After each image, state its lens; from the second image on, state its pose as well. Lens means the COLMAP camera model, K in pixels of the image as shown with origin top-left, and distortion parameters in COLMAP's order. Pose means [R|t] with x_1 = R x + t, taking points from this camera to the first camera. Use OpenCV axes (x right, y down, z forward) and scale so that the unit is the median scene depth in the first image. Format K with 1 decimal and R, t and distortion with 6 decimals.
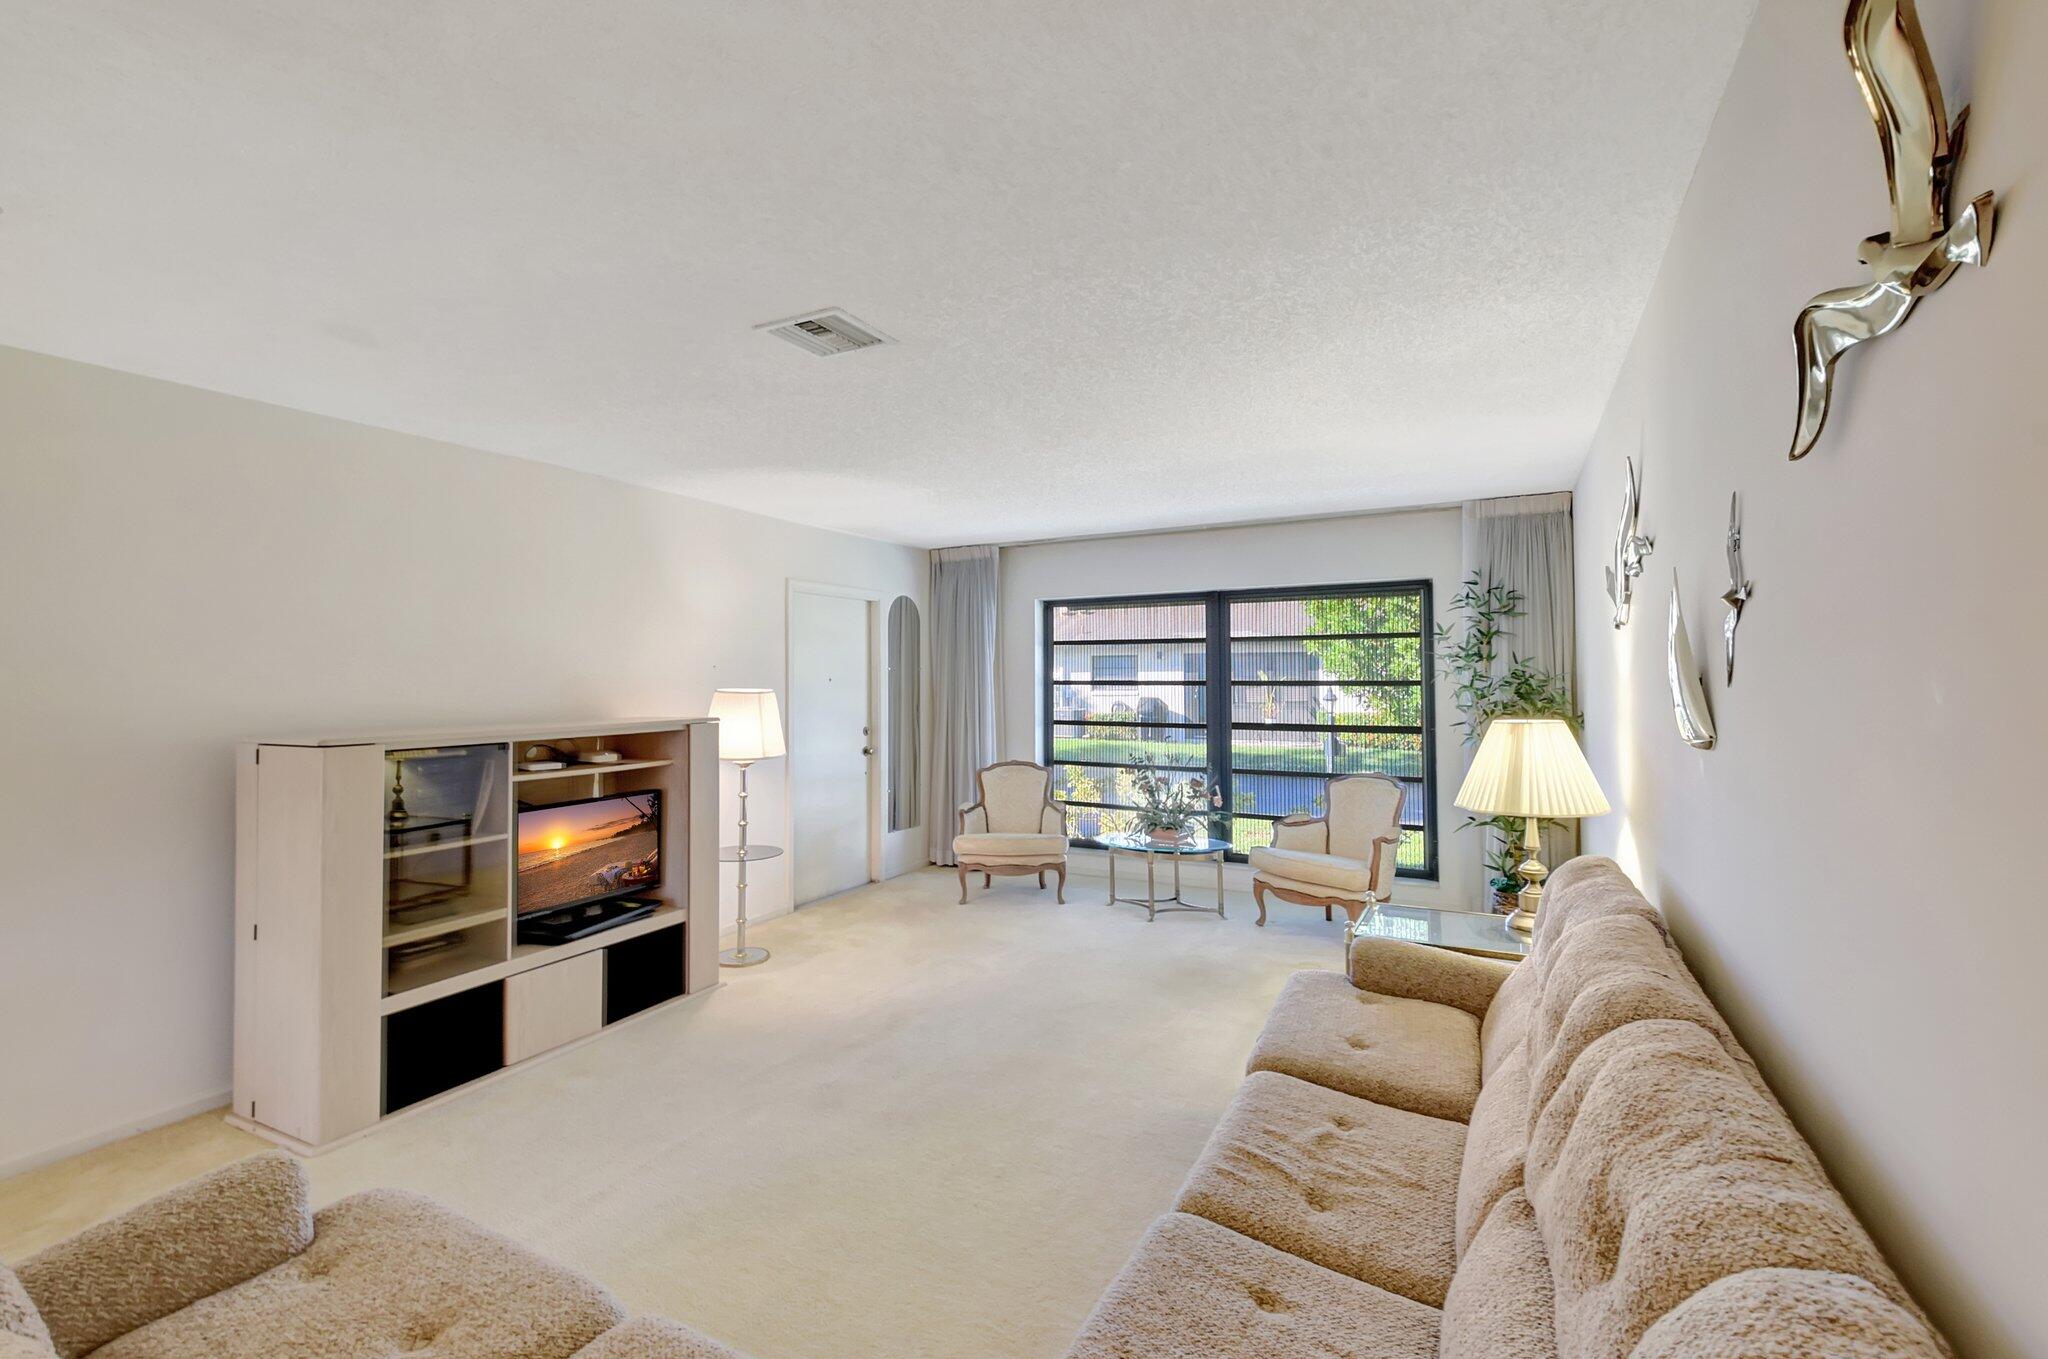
lens RADIAL K [[879.3, 0, 1020.7], [0, 879.3, 665.1], [0, 0, 1]] dist [0.000567, 0.000169]
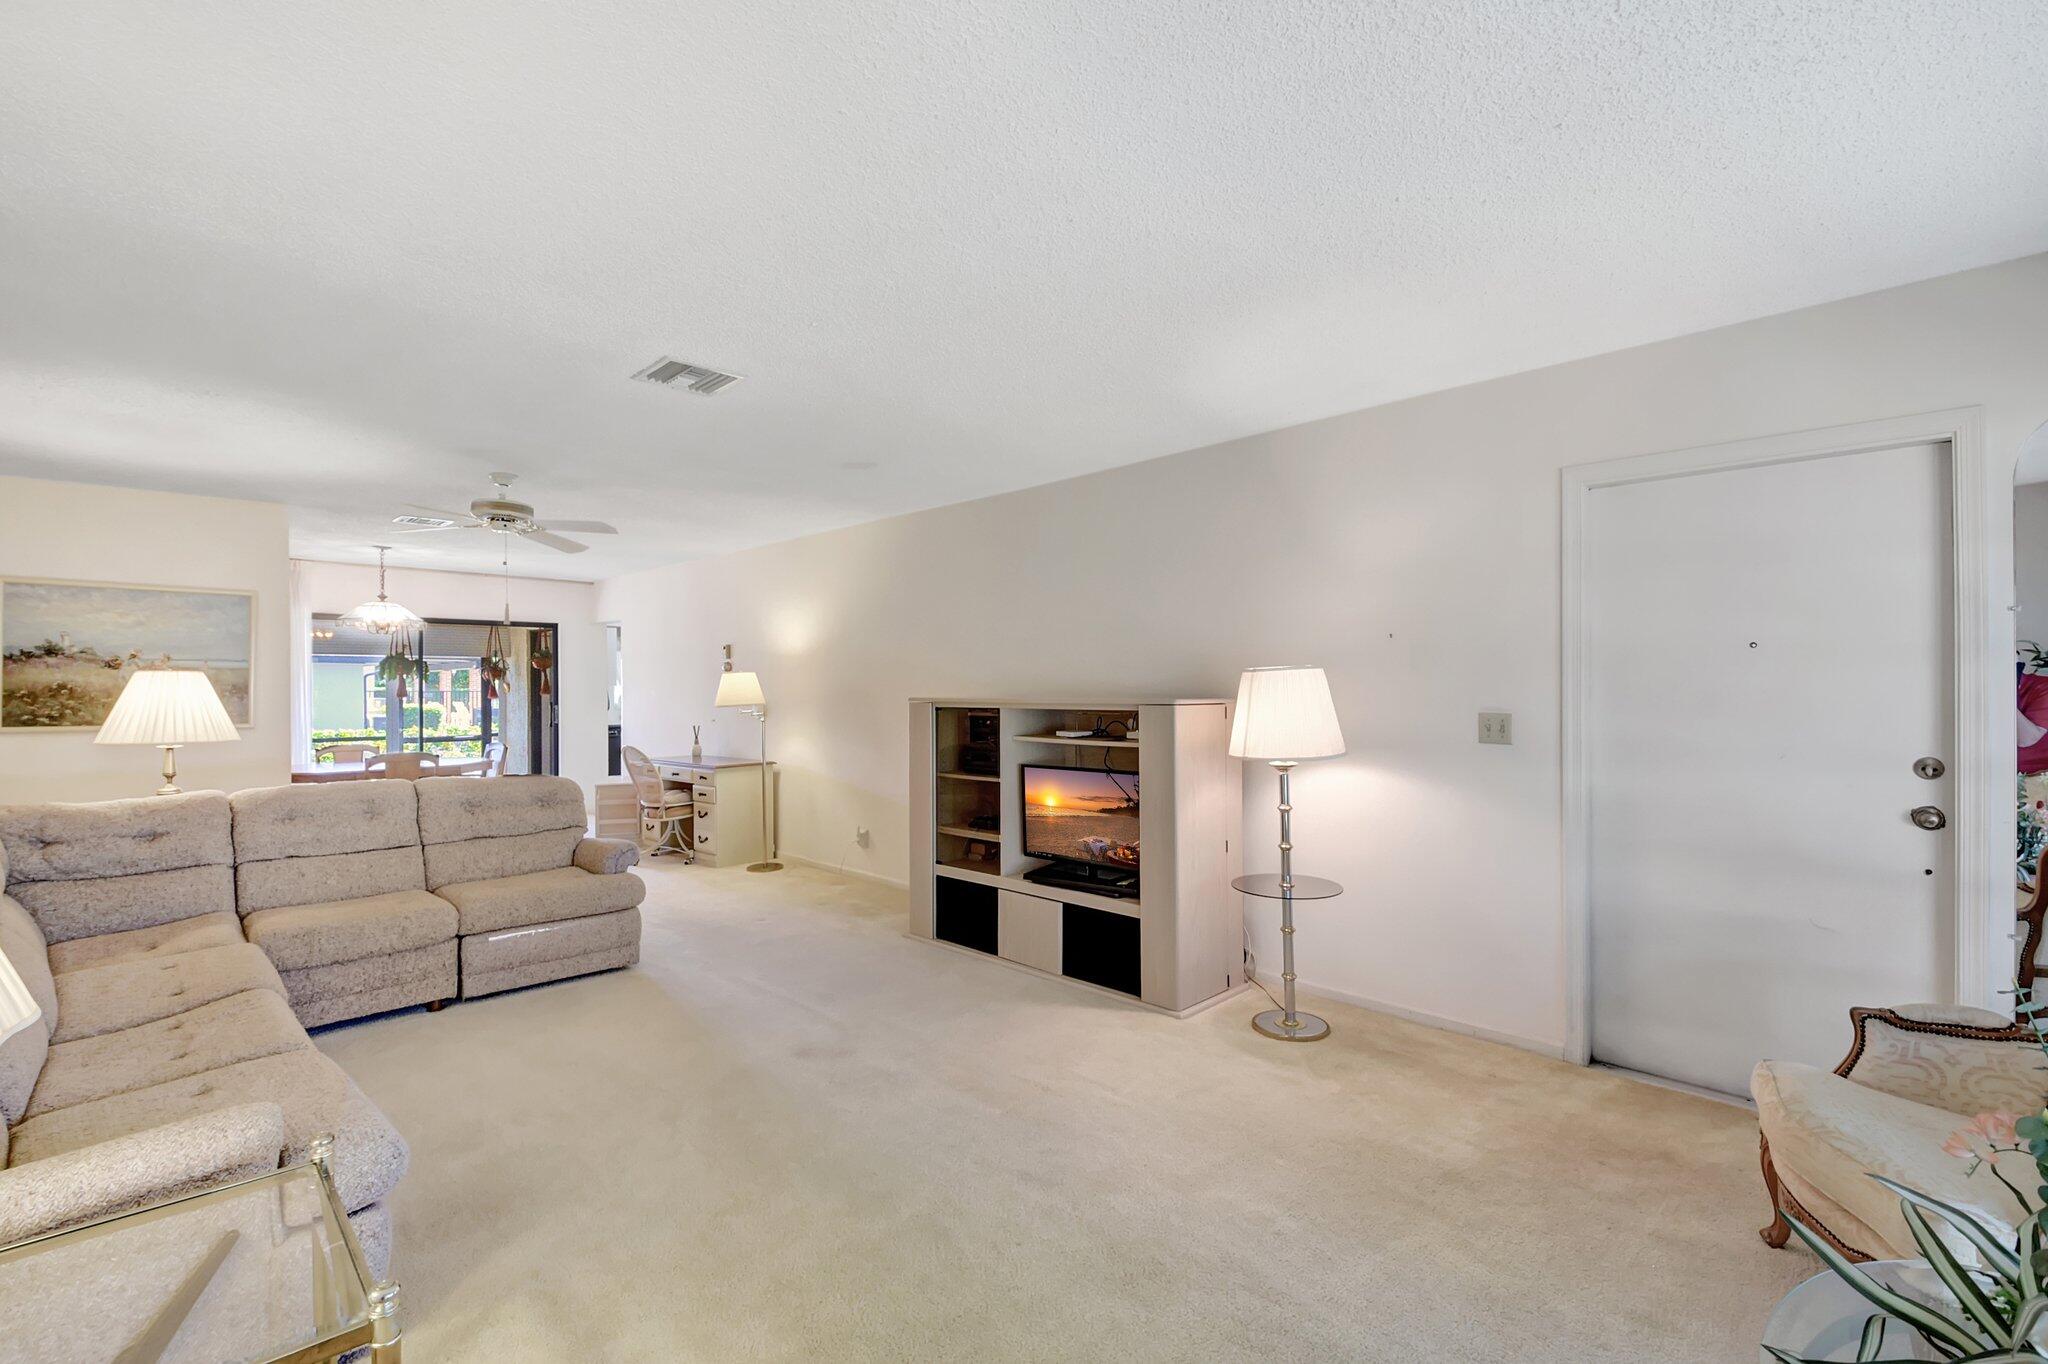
lens RADIAL K [[879.3, 0, 1020.2], [0, 879.3, 691.2], [0, 0, 1]] dist [0.000567, 0.000169]
pose [[-0.317012, 0.021912, -0.948168, 0.463954], [0.033208, 0.999377, 0.011993, 0.030408], [0.947840, -0.027685, -0.317542, 1.039257]]
